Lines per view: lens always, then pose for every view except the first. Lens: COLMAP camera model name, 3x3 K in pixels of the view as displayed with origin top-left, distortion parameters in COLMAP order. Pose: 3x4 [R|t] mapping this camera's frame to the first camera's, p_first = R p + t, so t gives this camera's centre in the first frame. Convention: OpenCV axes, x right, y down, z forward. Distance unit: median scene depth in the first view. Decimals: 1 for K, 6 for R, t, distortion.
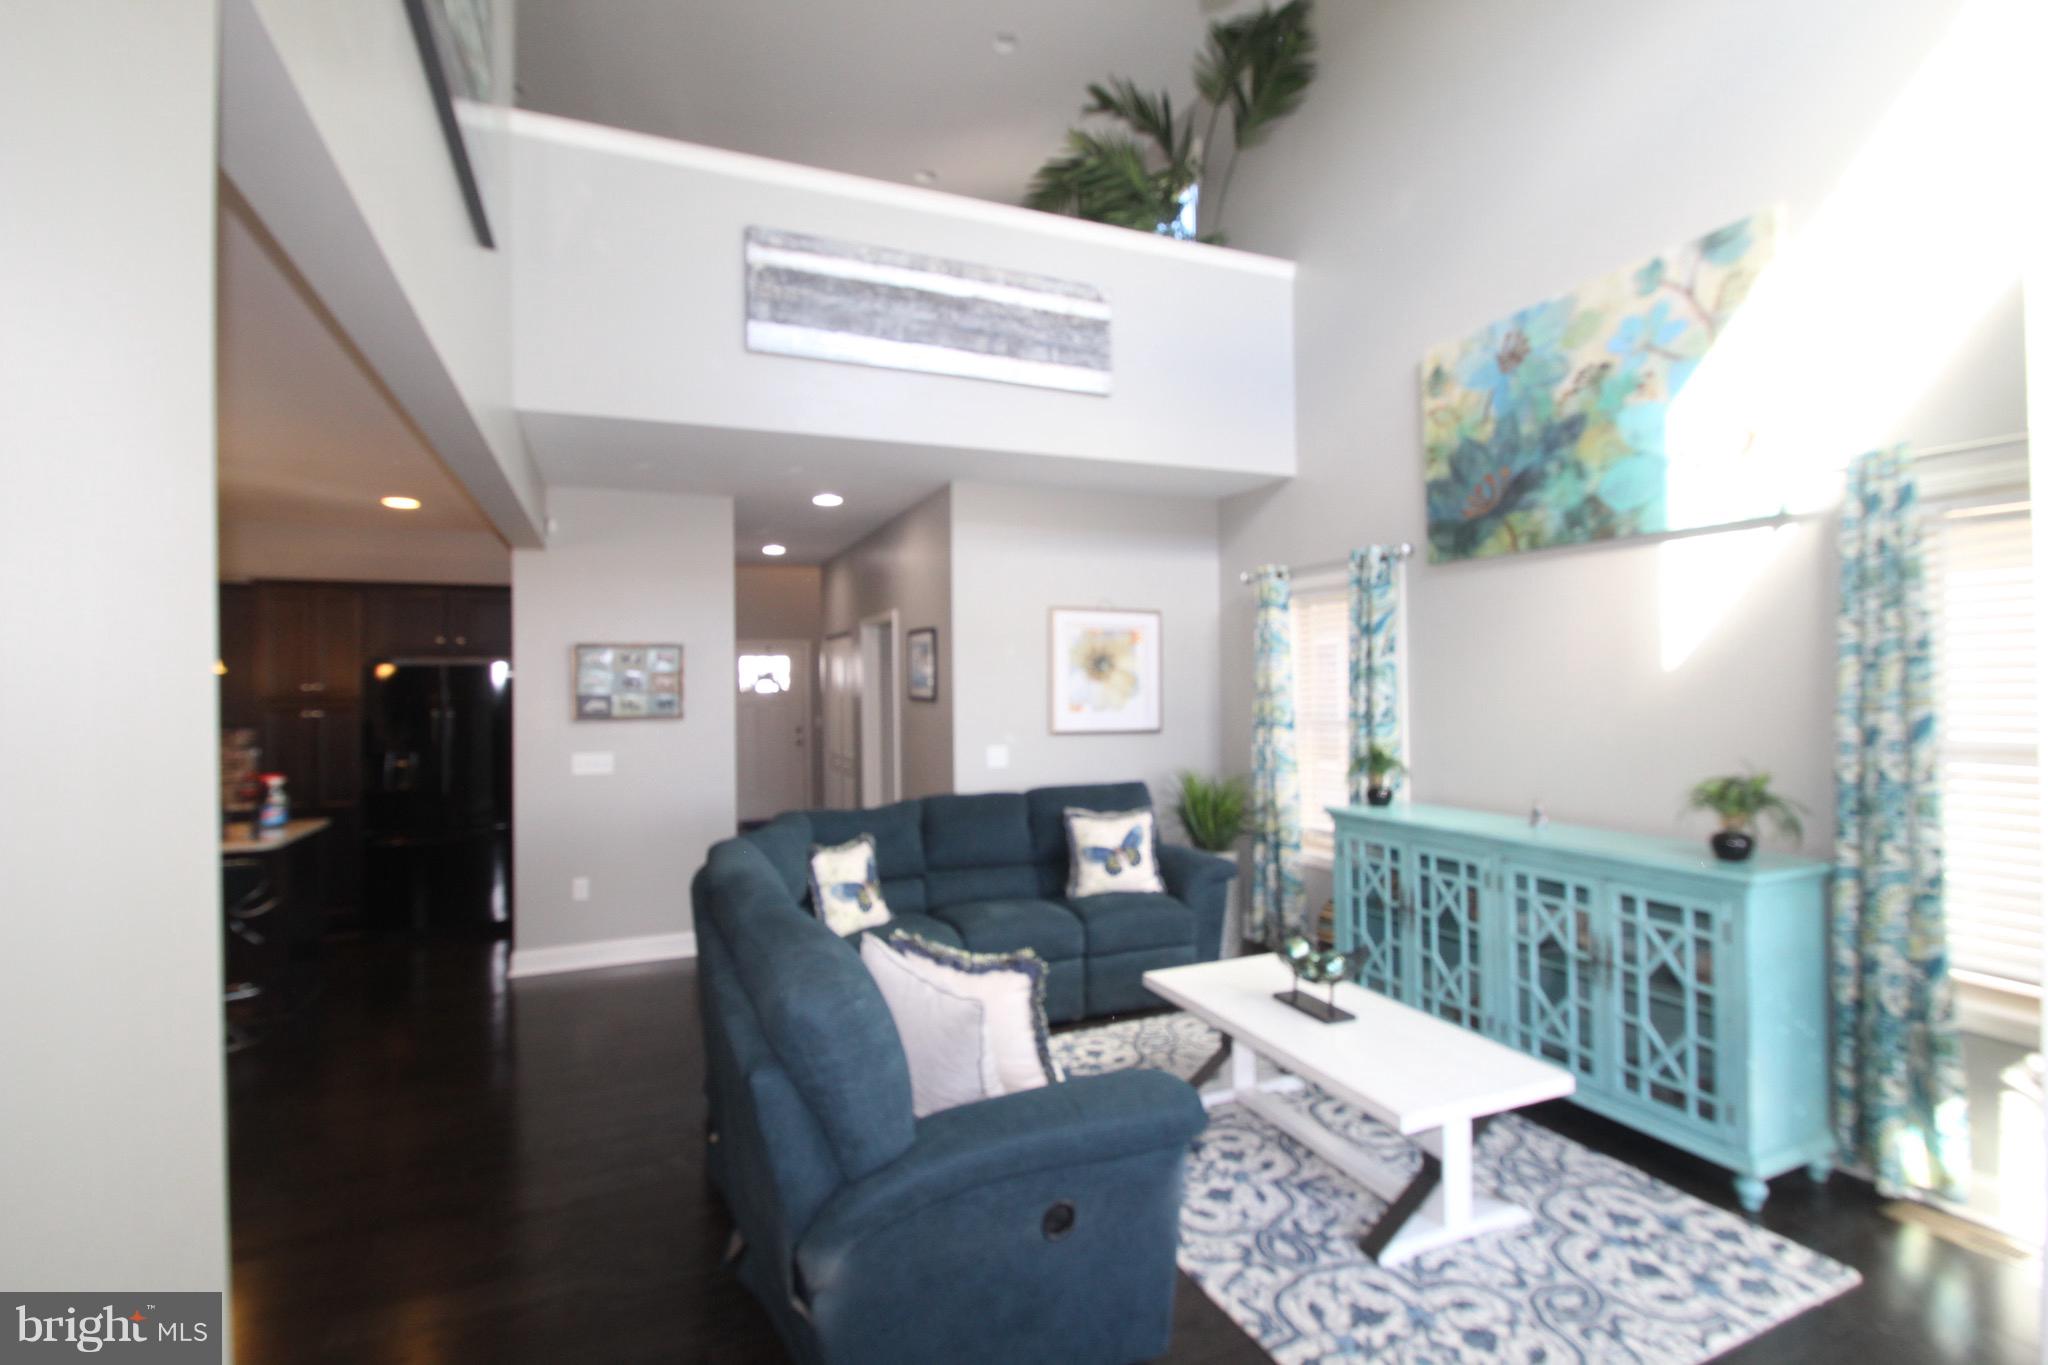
lens RADIAL K [[955.2, 0, 1031.2], [0, 955.2, 679.3], [0, 0, 1]] dist [0.008396, -0.014303]
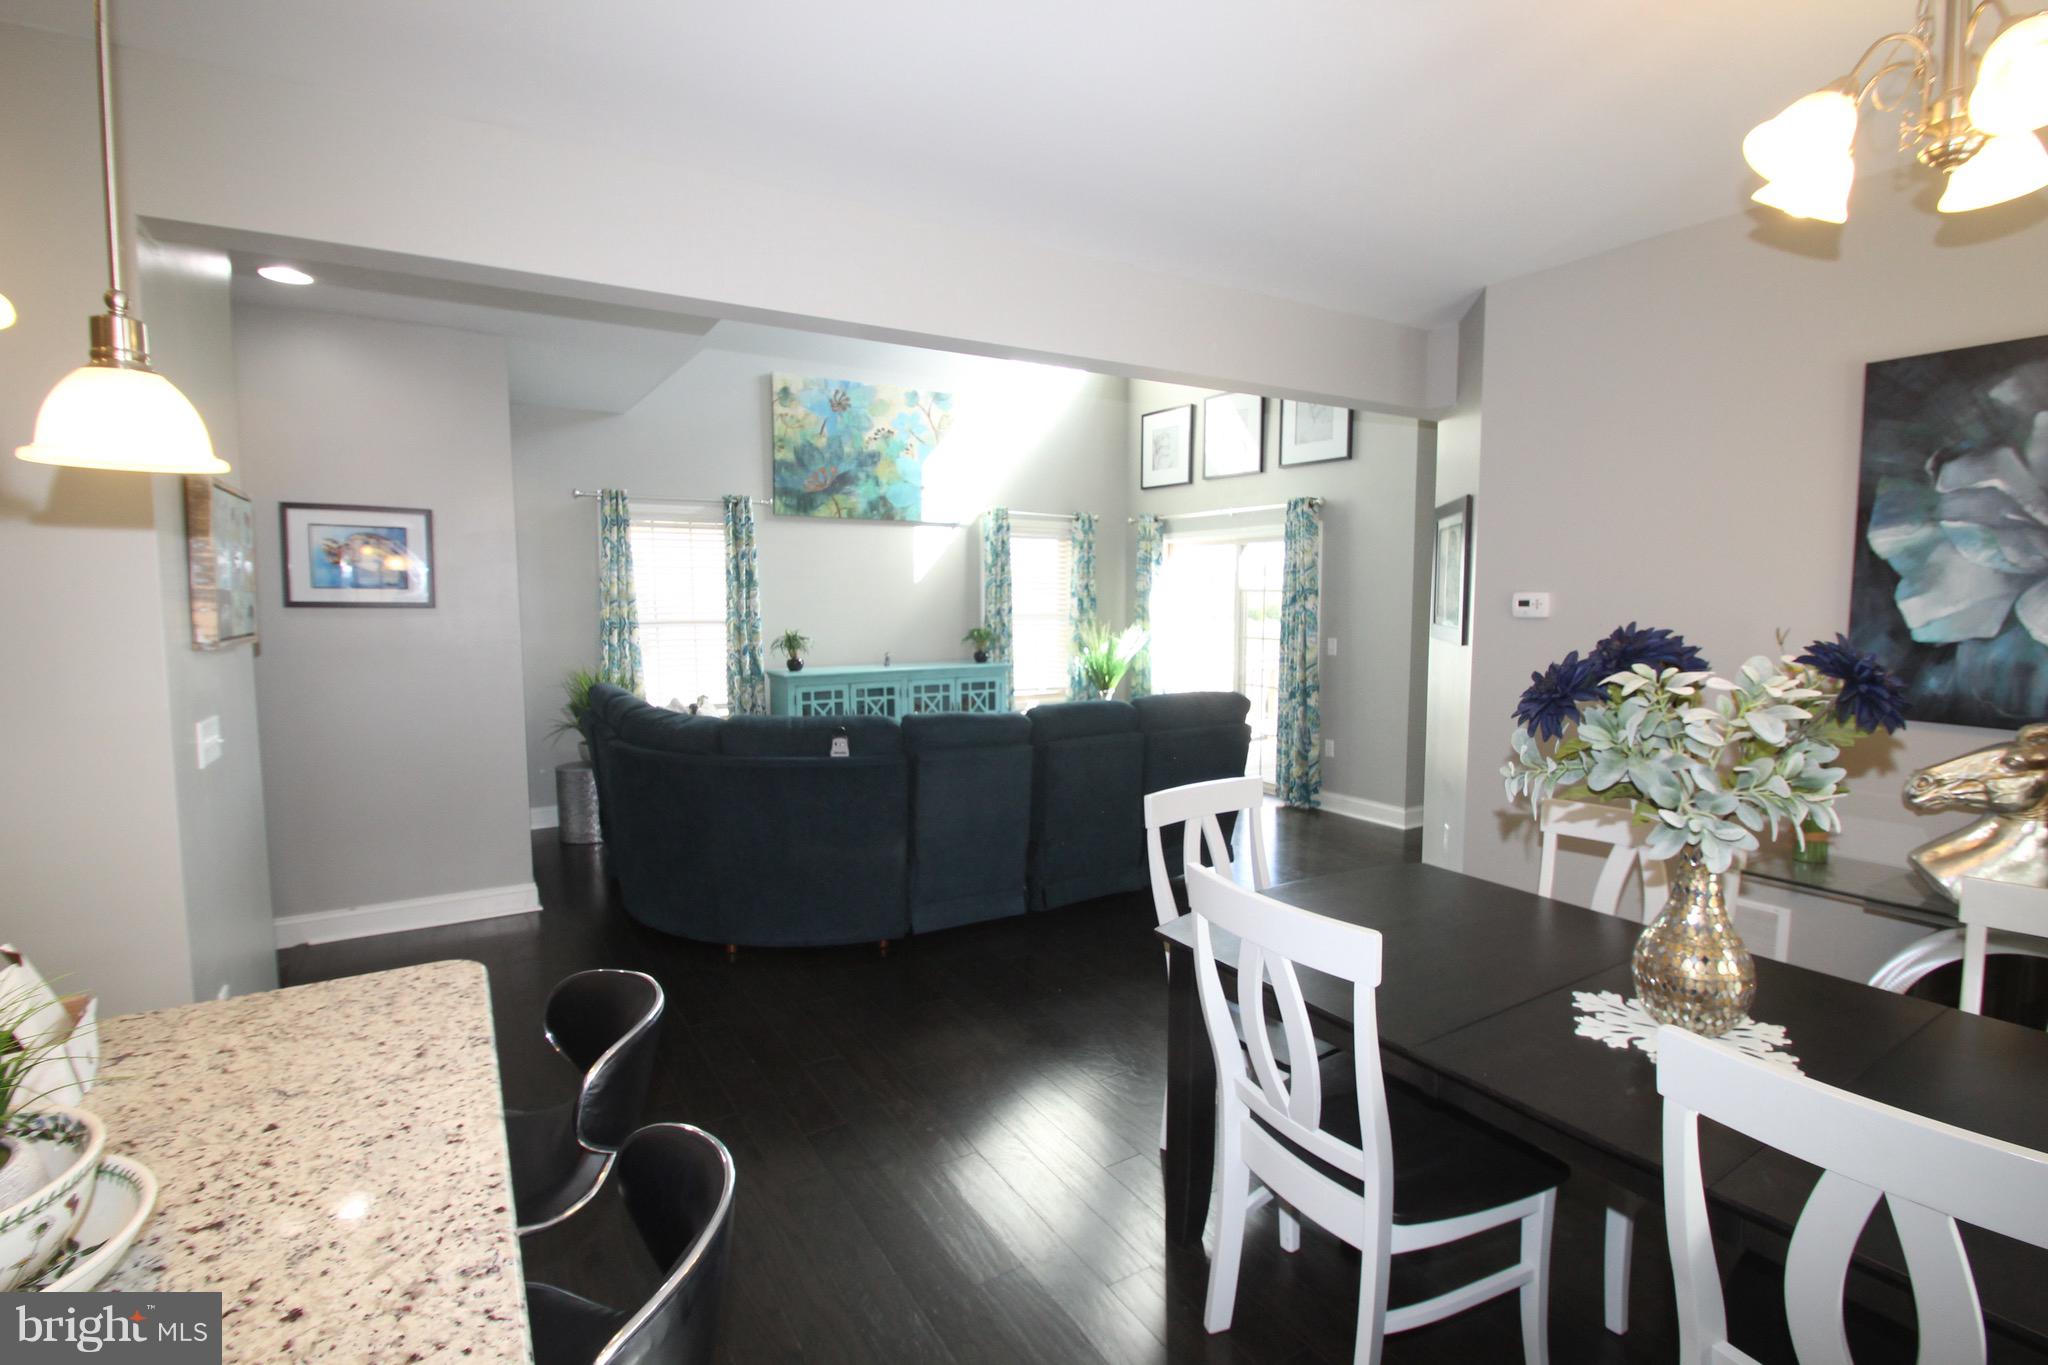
lens RADIAL K [[955.2, 0, 1029.1], [0, 955.2, 674.8], [0, 0, 1]] dist [0.008396, -0.014303]
pose [[-0.137155, -0.073400, 0.987826, -1.418139], [-0.004250, 0.997285, 0.073513, 0.028163], [-0.990540, 0.005884, -0.137095, 0.971772]]
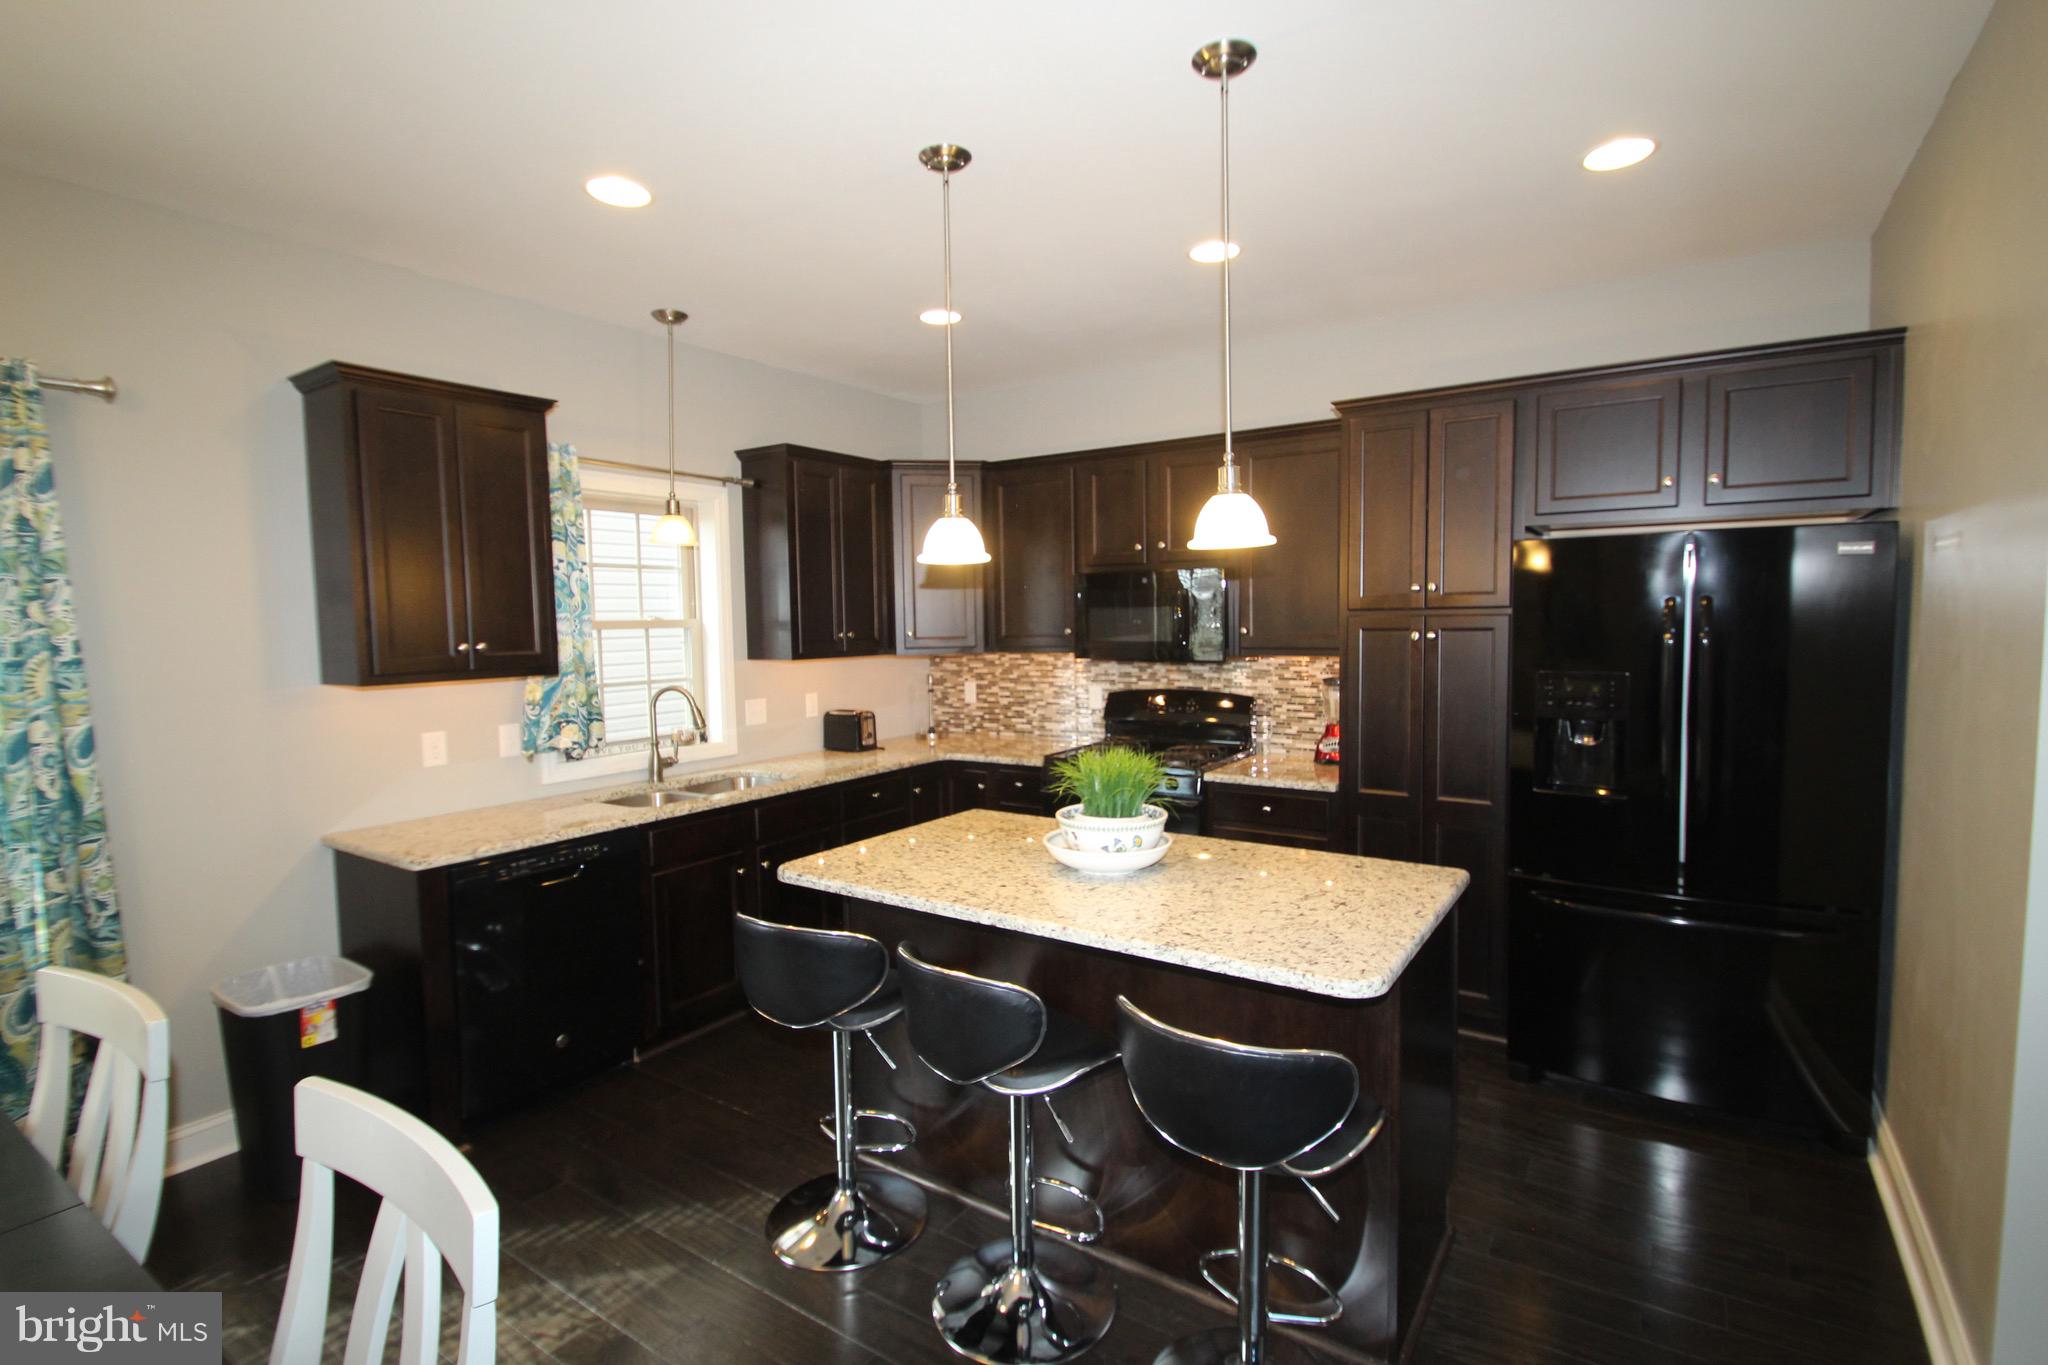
lens RADIAL K [[955.2, 0, 1030.3], [0, 955.2, 676.6], [0, 0, 1]] dist [0.008396, -0.014303]
pose [[0.545265, 0.055284, -0.836439, -0.662176], [0.015469, 0.996989, 0.075980, 0.016247], [0.838121, -0.054368, 0.542768, 0.801674]]
